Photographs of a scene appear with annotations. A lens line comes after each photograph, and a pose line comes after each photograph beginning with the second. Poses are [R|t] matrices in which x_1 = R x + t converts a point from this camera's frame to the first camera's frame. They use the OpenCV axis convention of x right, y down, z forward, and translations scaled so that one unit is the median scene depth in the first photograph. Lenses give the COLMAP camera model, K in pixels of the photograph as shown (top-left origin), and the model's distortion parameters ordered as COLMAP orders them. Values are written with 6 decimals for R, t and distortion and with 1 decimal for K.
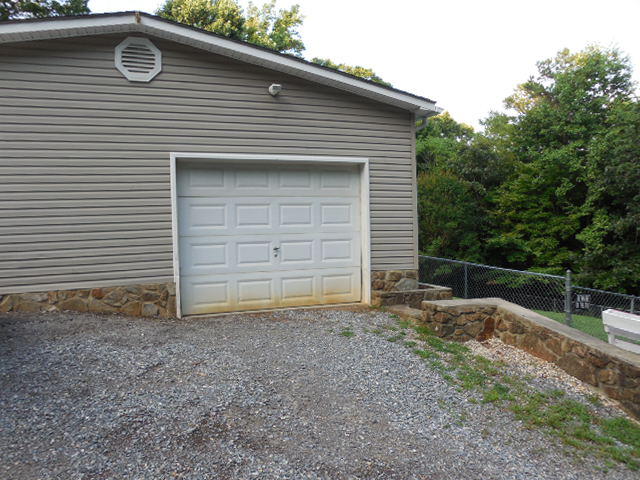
lens RADIAL K [[480.1, 0, 321.0], [0, 480.1, 237.4], [0, 0, 1]] dist [-0.085346, 0.041986]
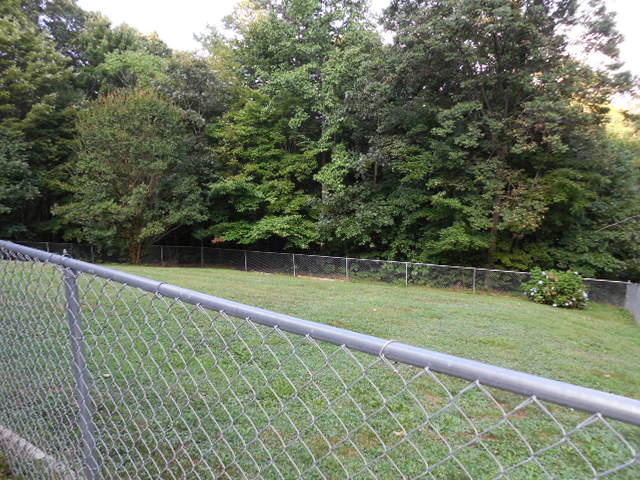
lens RADIAL K [[480.1, 0, 321.0], [0, 480.1, 237.4], [0, 0, 1]] dist [-0.085346, 0.041986]
pose [[0.844965, -0.089501, 0.527279, 0.087696], [0.034155, 0.992916, 0.113805, 0.007547], [-0.533729, -0.078152, 0.842036, 0.250432]]
